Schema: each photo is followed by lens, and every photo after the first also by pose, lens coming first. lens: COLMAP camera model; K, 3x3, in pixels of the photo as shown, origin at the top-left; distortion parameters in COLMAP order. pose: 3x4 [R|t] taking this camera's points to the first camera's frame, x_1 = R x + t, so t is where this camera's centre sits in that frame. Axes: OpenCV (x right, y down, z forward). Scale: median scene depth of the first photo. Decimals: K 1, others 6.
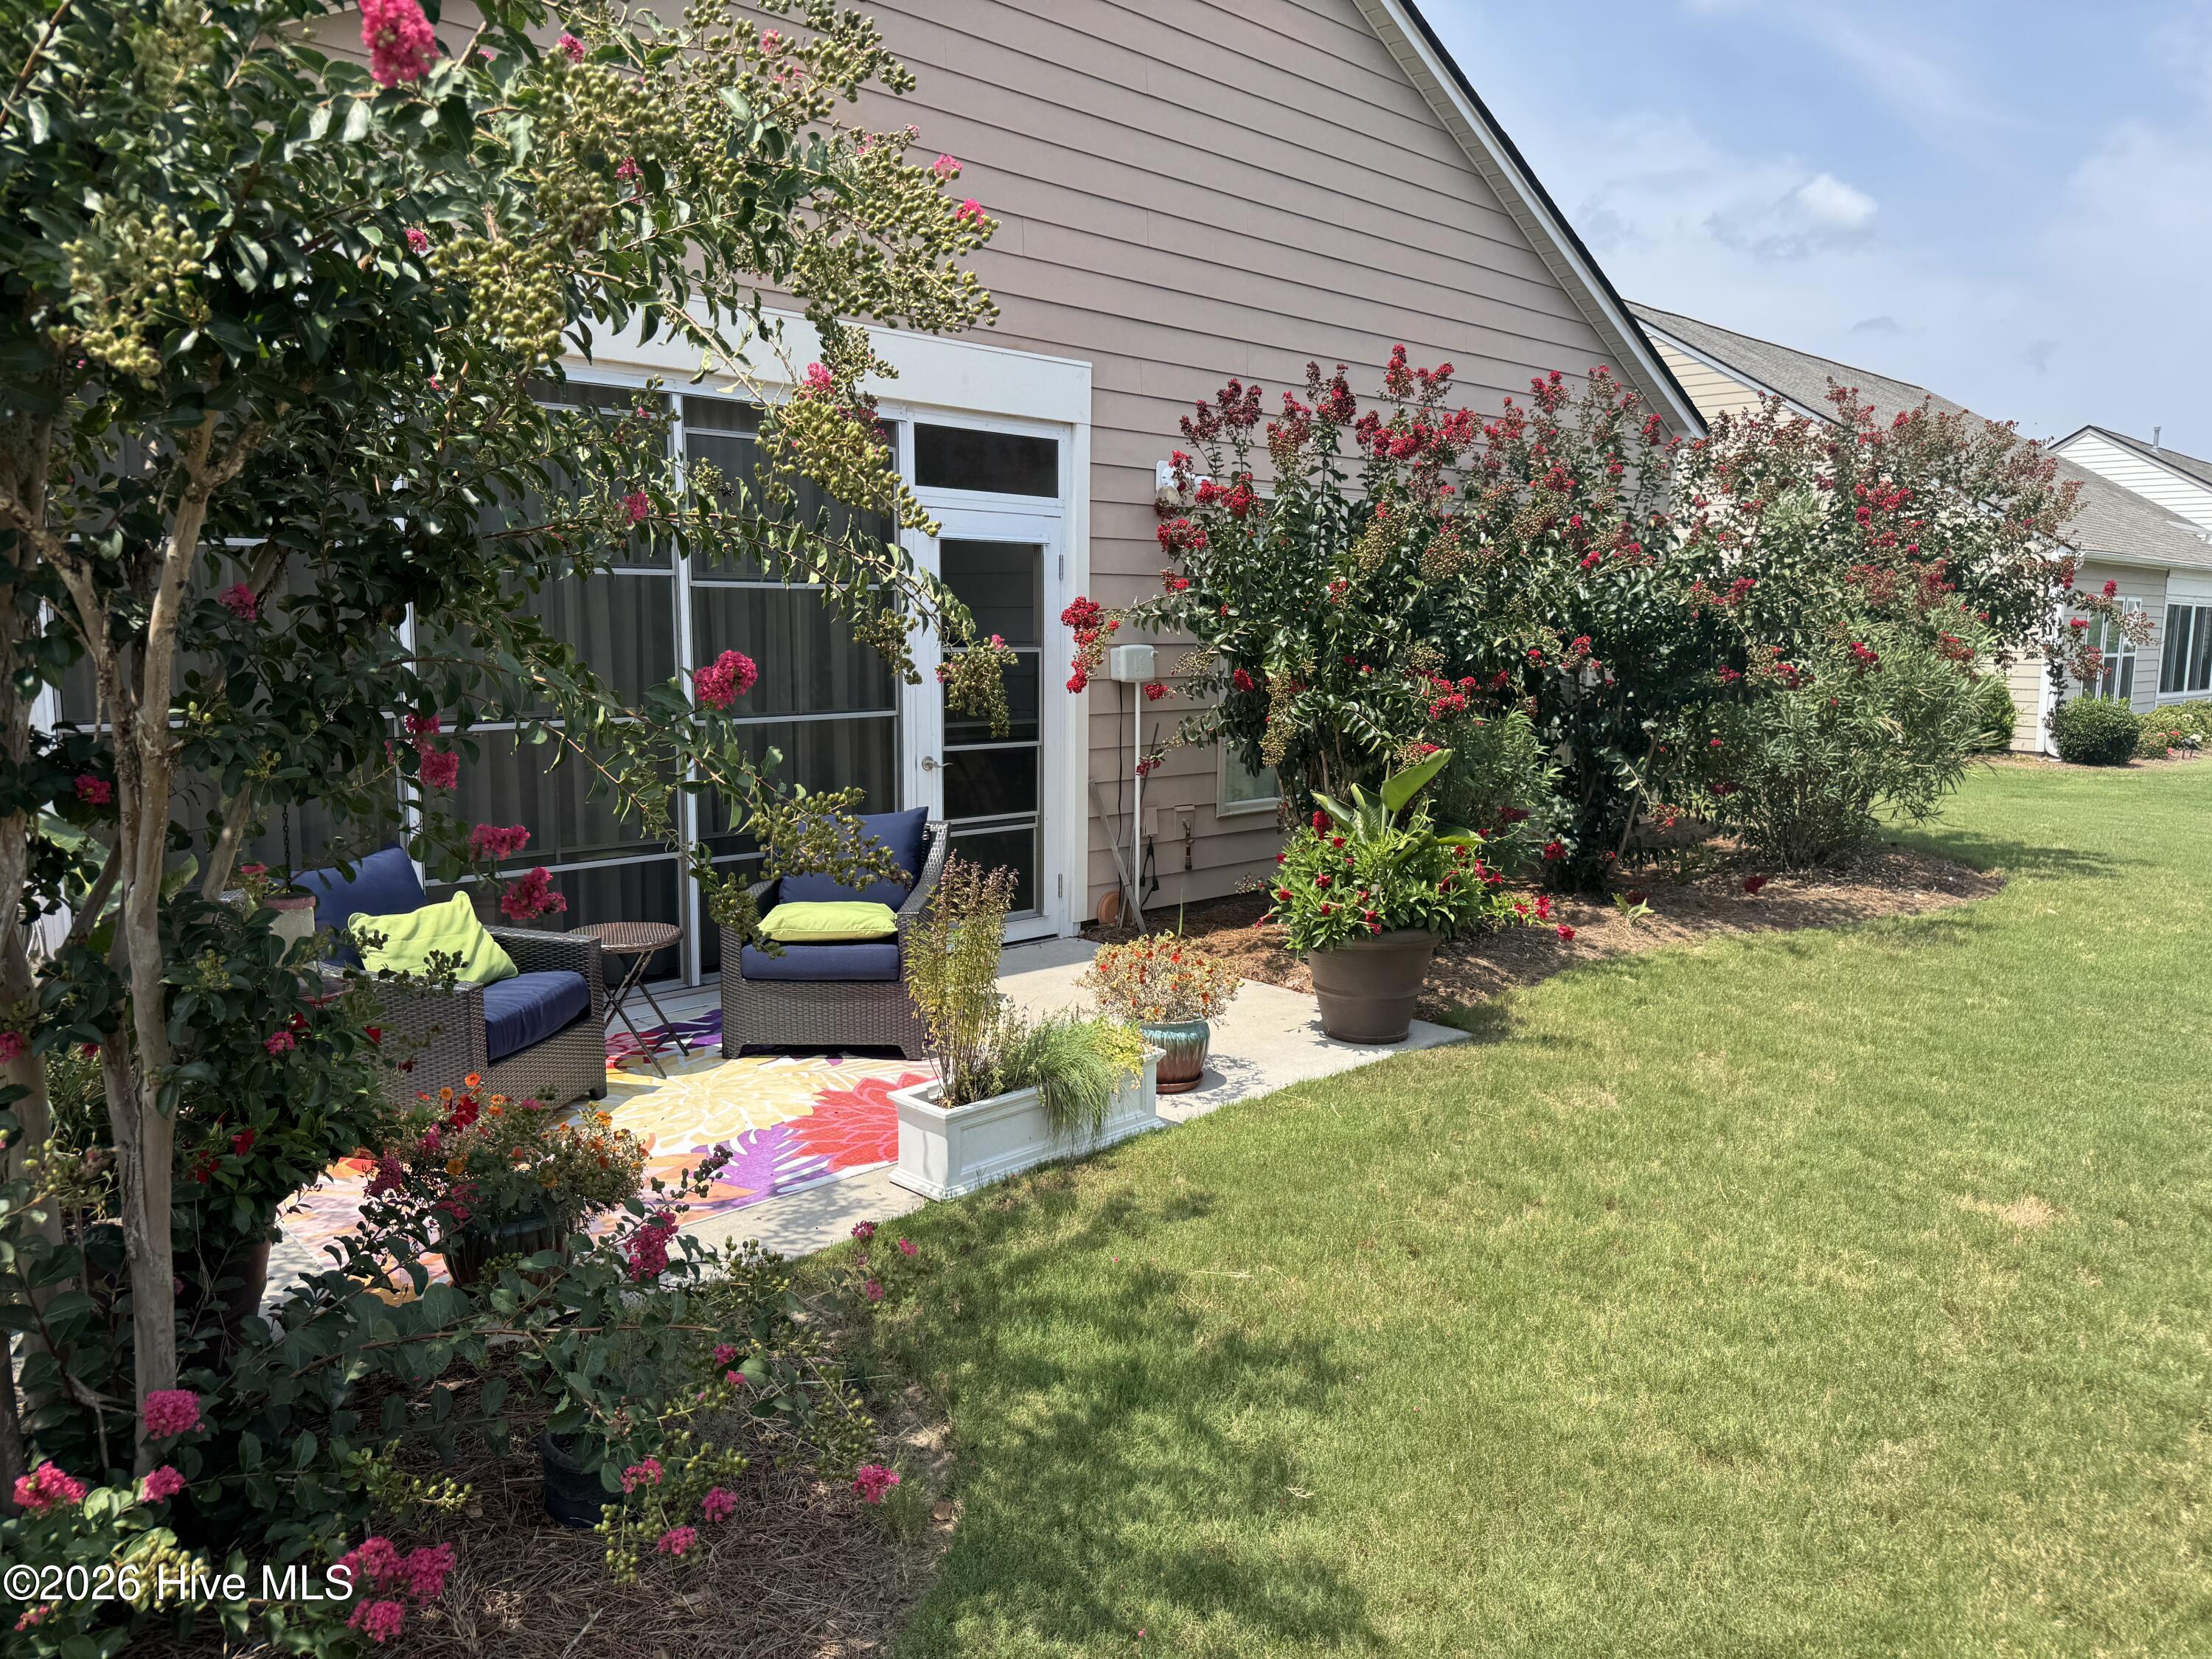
lens RADIAL K [[1542.1, 0, 1107.4], [0, 1542.1, 831.7], [0, 0, 1]] dist [-0.001607, -0.001877]
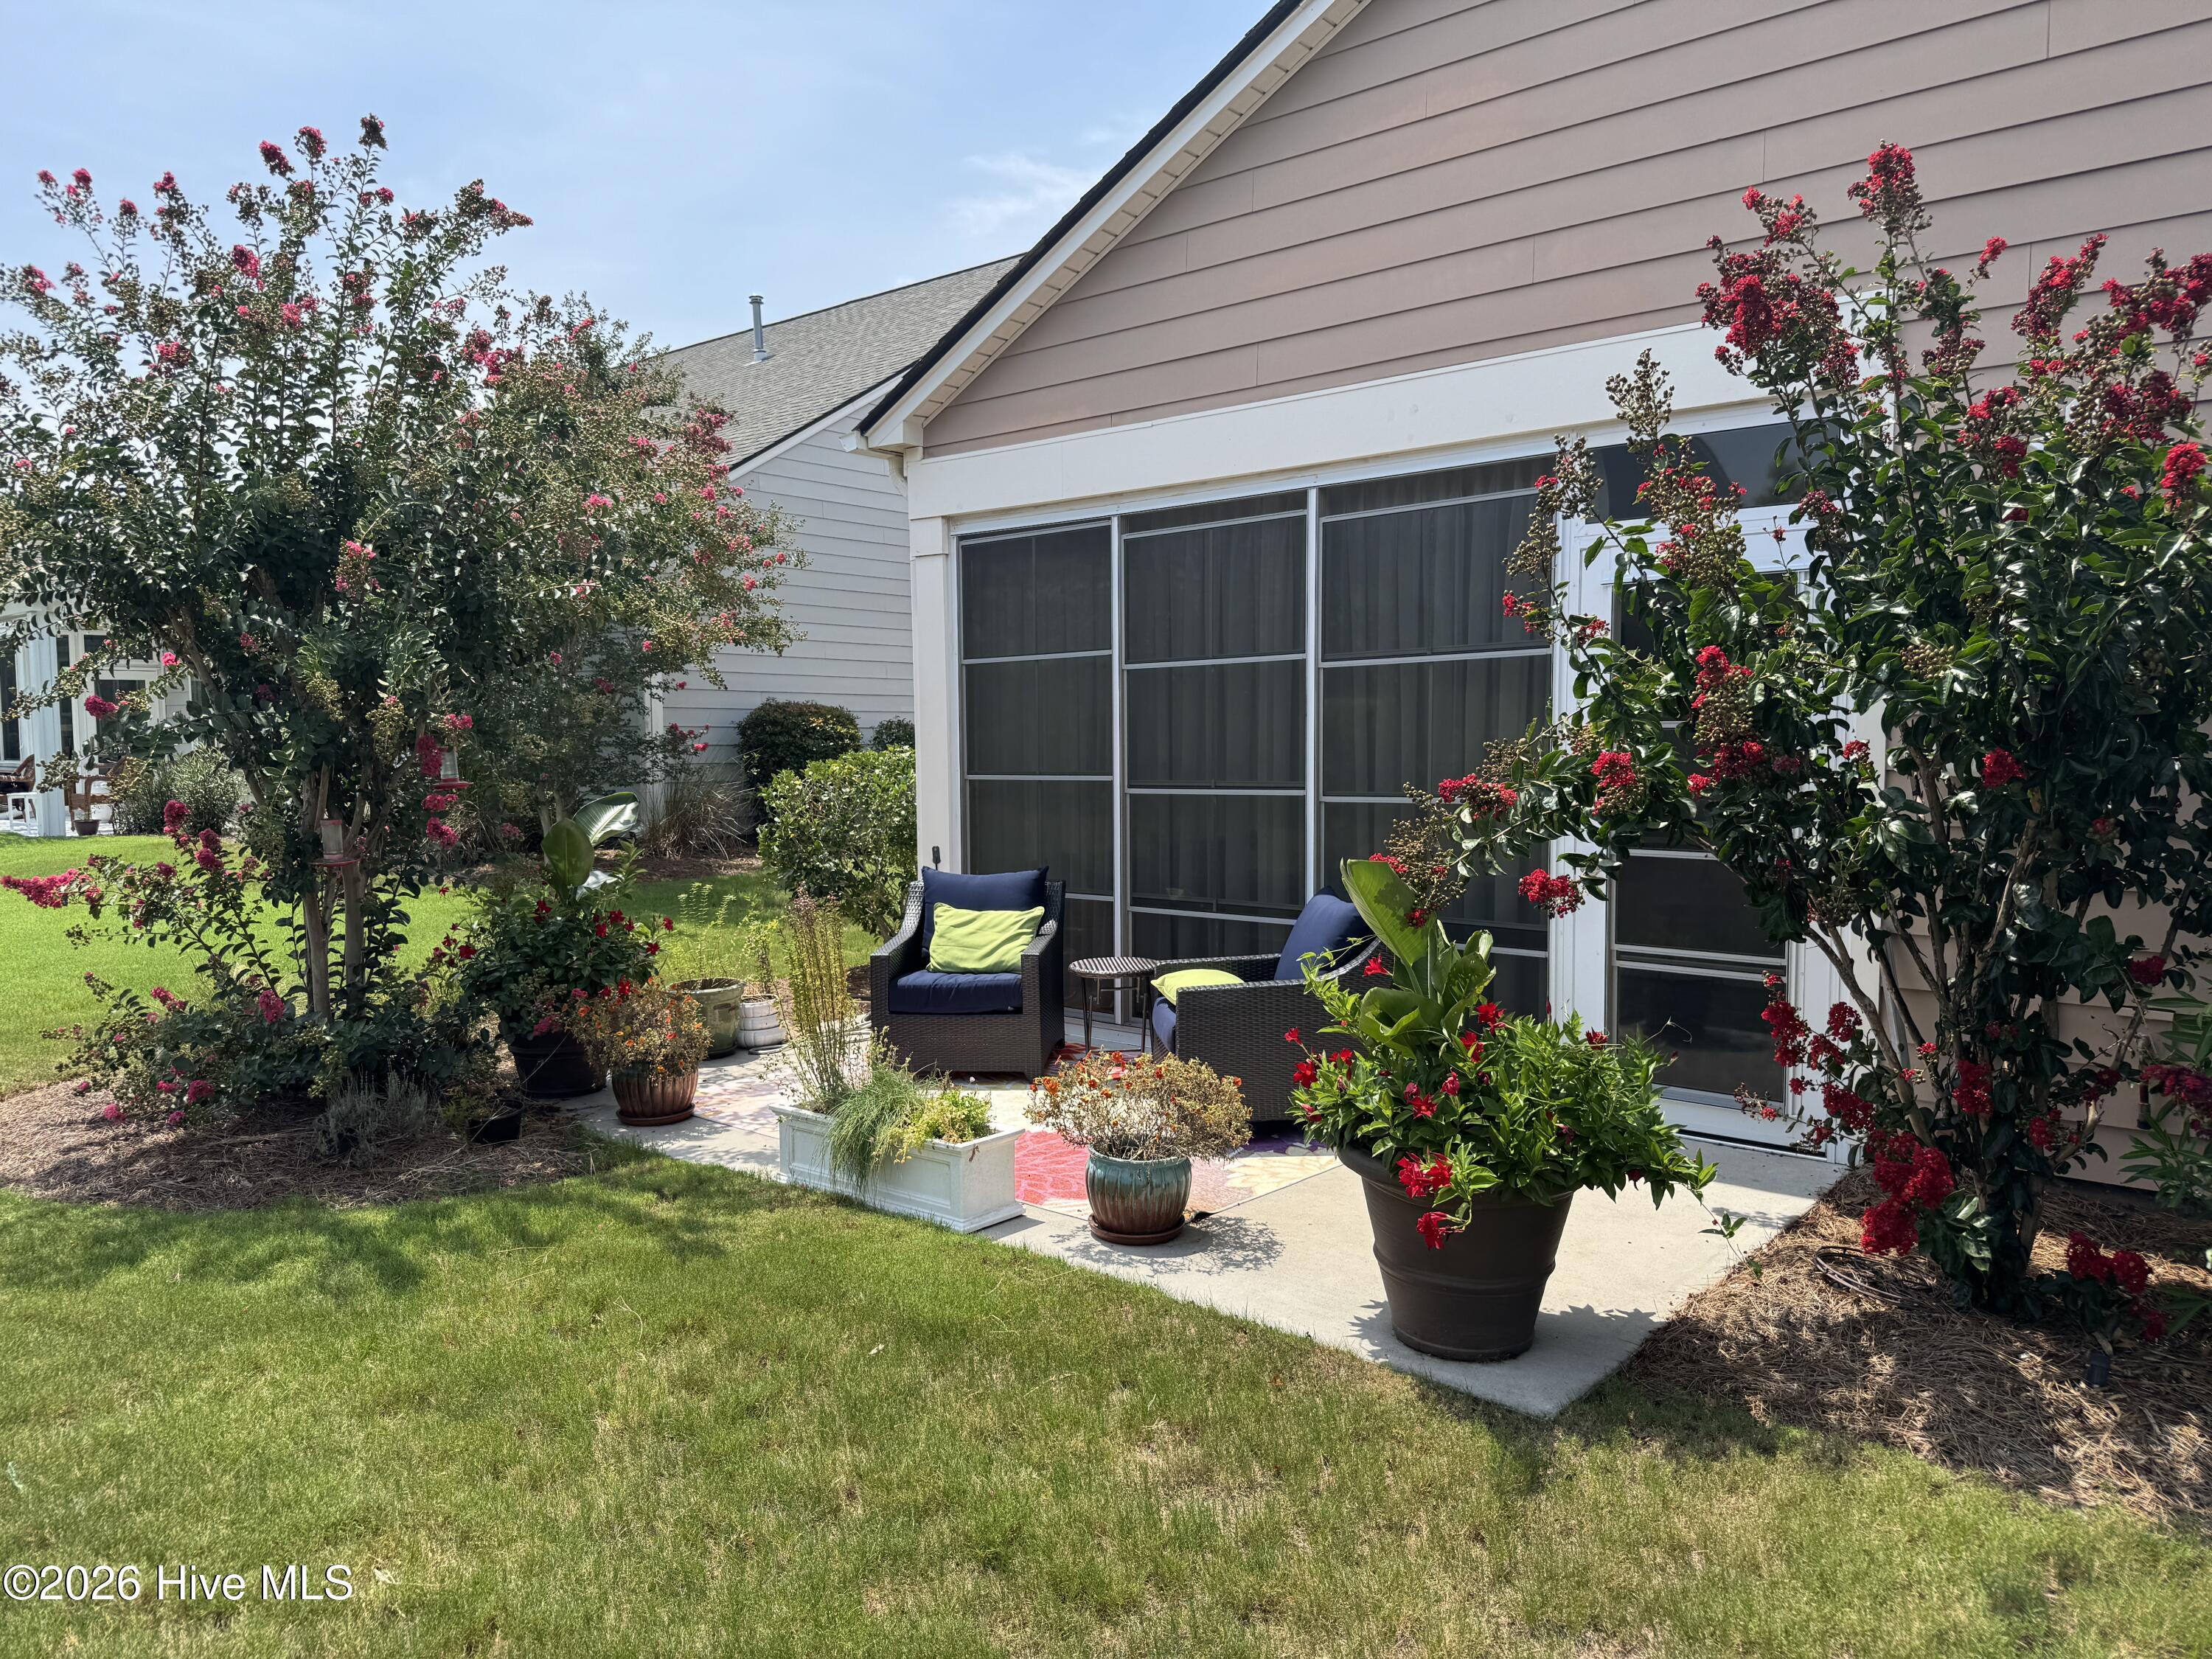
lens RADIAL K [[1542.1, 0, 1108.3], [0, 1542.1, 829.6], [0, 0, 1]] dist [-0.001607, -0.001877]
pose [[0.088491, 0.067120, -0.993813, 1.028989], [-0.105163, 0.992780, 0.057686, -0.124694], [0.990510, 0.099408, 0.094910, 1.046103]]
